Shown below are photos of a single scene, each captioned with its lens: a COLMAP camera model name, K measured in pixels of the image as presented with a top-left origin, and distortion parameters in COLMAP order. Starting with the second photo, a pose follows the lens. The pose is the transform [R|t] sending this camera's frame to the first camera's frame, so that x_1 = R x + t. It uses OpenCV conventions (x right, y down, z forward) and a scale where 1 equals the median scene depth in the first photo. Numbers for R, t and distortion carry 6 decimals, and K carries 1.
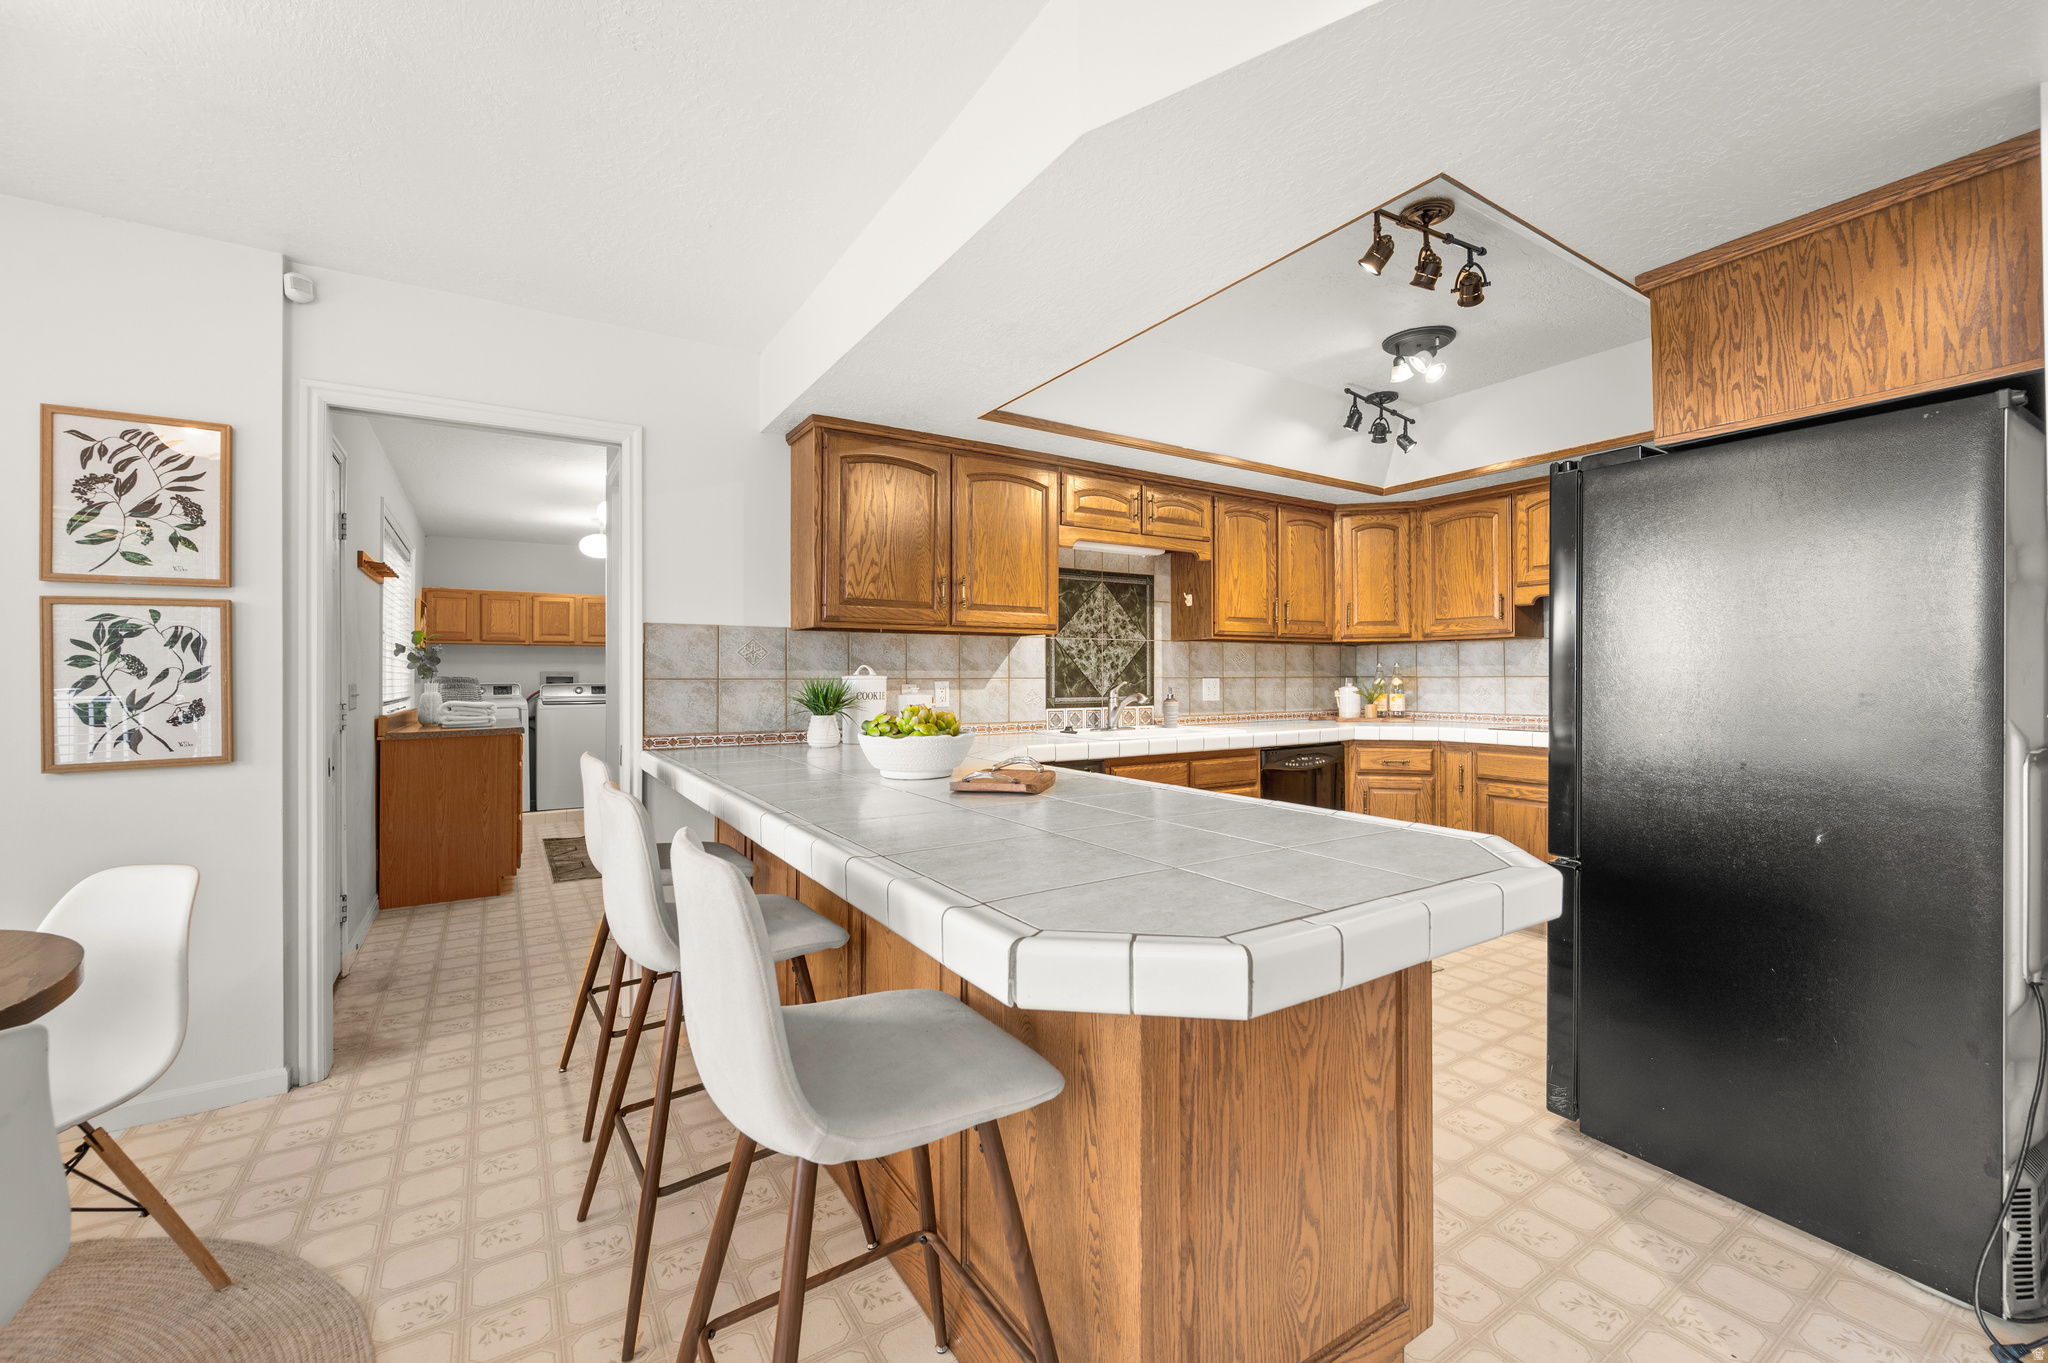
lens RADIAL K [[815.2, 0, 1037.7], [0, 815.2, 677.3], [0, 0, 1]] dist [-0.002081, -0.000046]
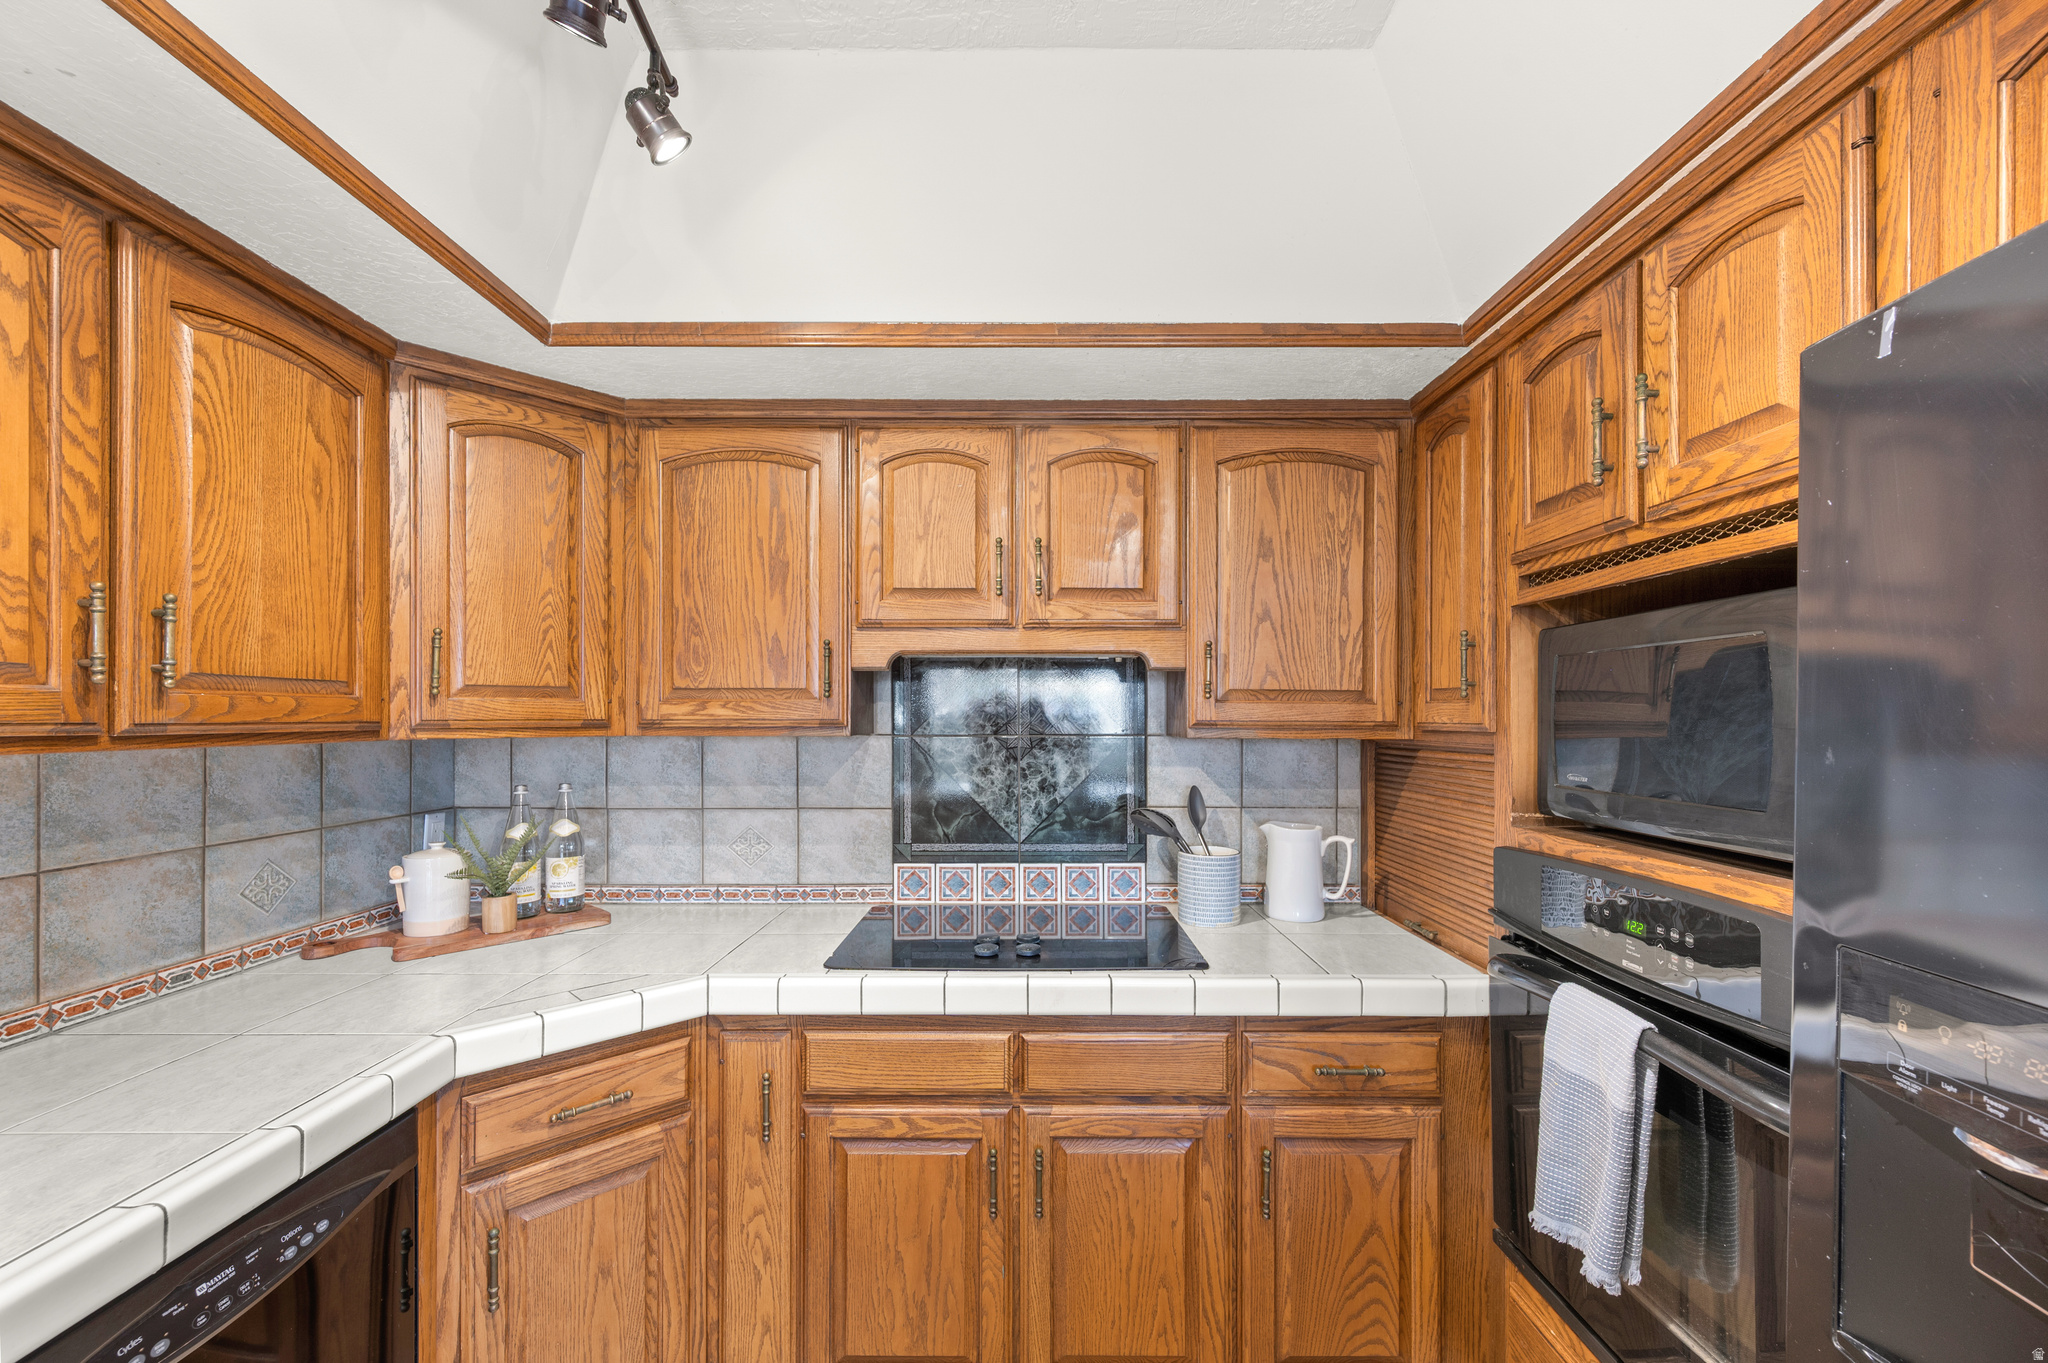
lens RADIAL K [[812.0, 0, 1023.8], [0, 812.0, 711.1], [0, 0, 1]] dist [-0.000228, 0.000040]
pose [[0.542765, 0.009837, 0.839827, 0.103474], [-0.000979, 0.999938, -0.011080, -0.024255], [-0.839884, 0.005191, 0.542741, 0.273964]]
